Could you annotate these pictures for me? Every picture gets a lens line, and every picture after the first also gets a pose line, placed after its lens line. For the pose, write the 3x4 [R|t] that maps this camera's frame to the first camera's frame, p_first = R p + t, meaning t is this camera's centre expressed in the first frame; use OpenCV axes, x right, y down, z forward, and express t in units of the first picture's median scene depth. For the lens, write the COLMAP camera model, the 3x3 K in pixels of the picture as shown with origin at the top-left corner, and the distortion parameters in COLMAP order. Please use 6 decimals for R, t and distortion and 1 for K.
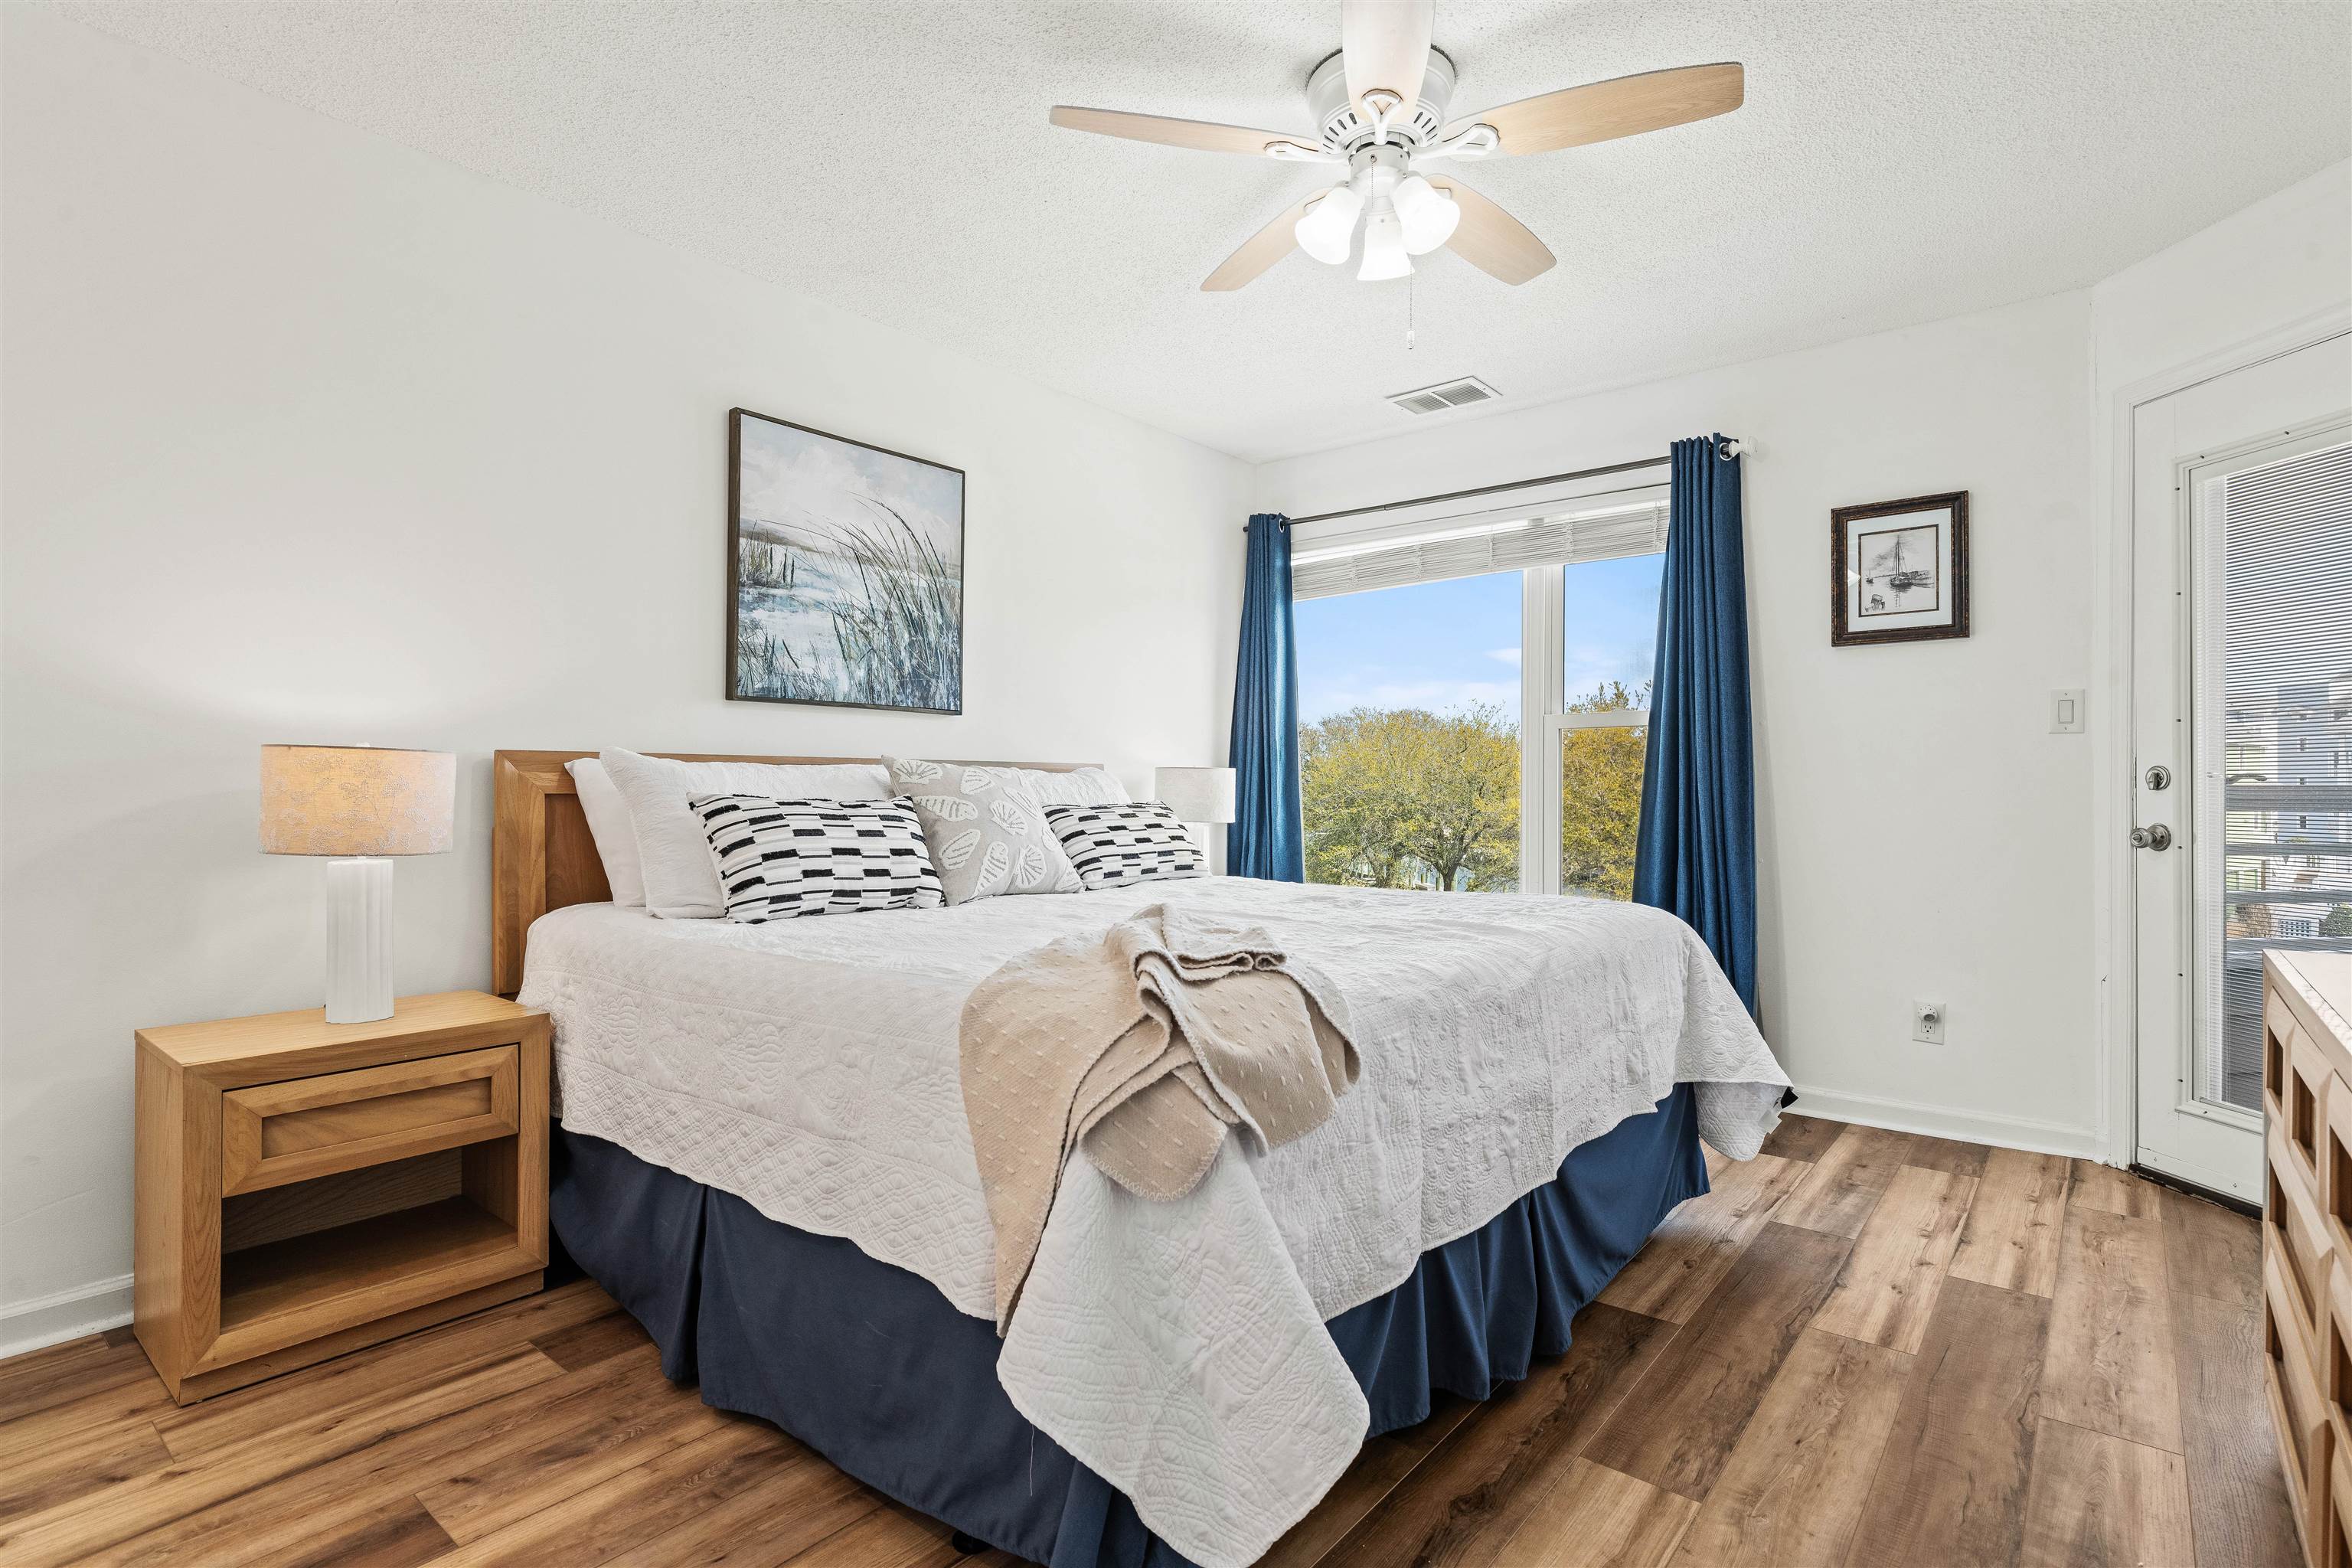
lens RADIAL K [[1154.4, 0, 1177.6], [0, 1154.4, 802.8], [0, 0, 1]] dist [-0.001889, -0.000387]
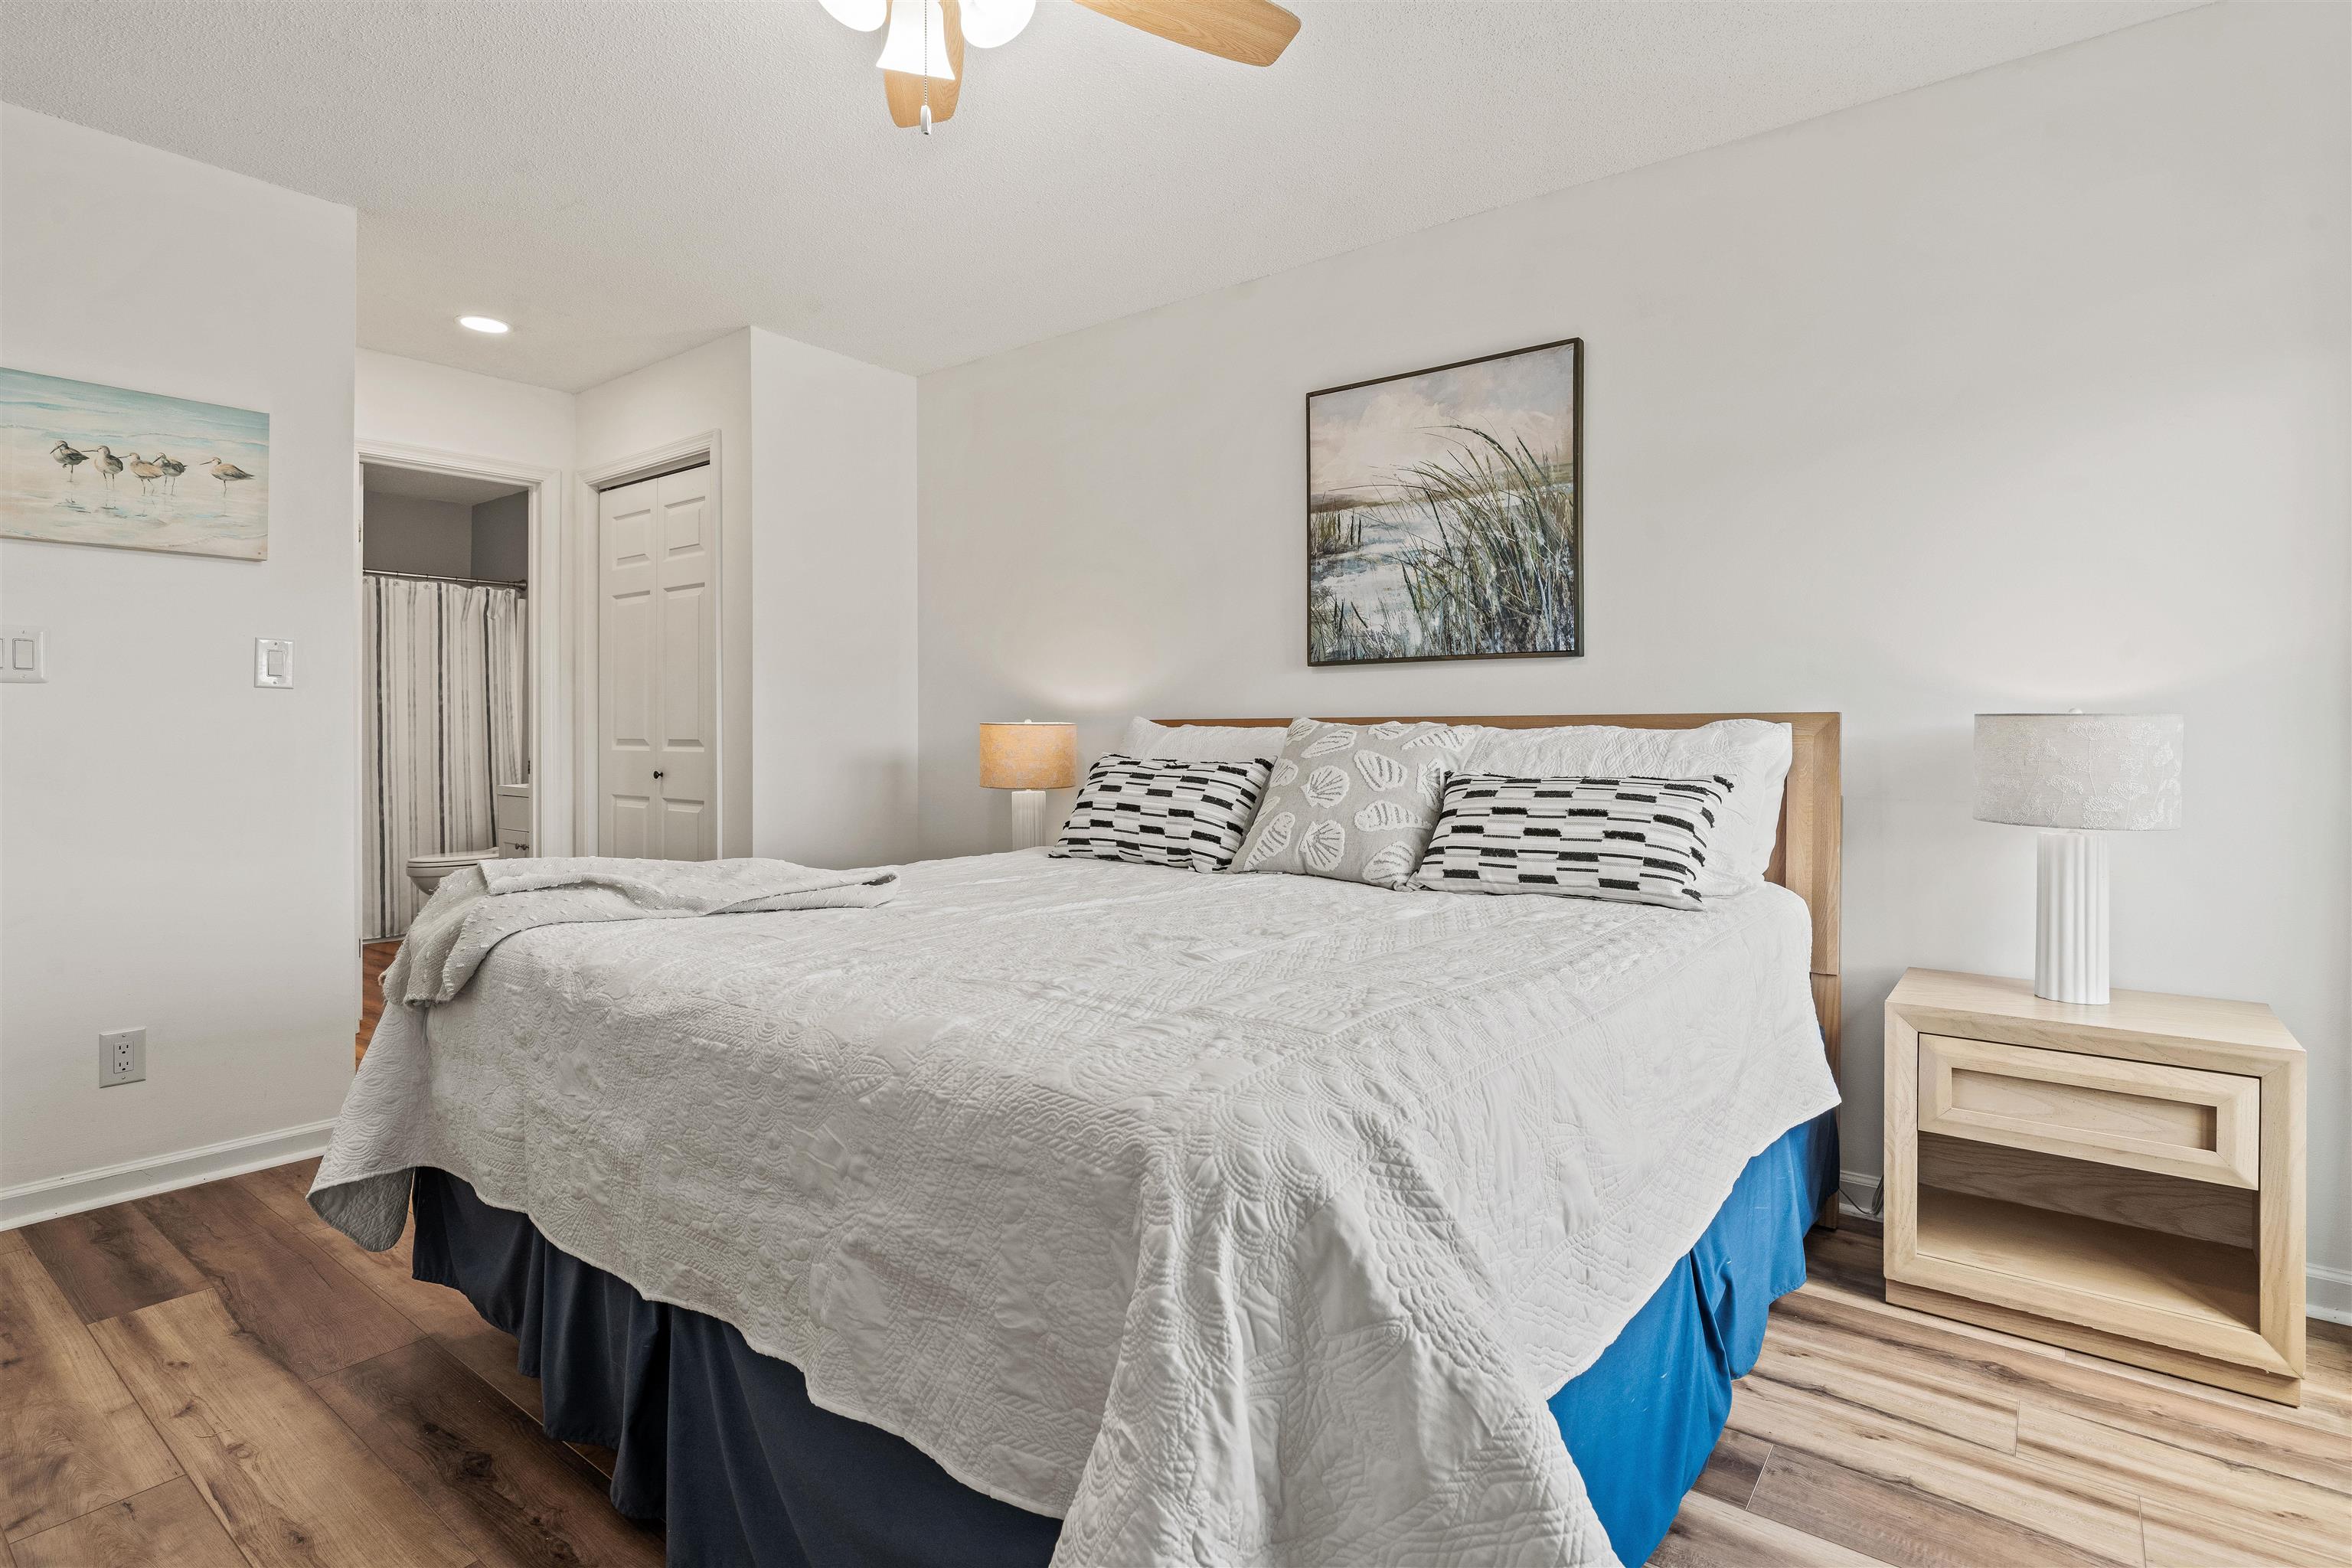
lens RADIAL K [[1184.3, 0, 1176.0], [0, 1184.3, 742.5], [0, 0, 1]] dist [0.029874, 0.000053]
pose [[0.024822, 0.004621, -0.999681, 0.664002], [-0.013291, 0.999902, 0.004292, -0.020002], [0.999604, 0.013181, 0.024881, 0.790734]]
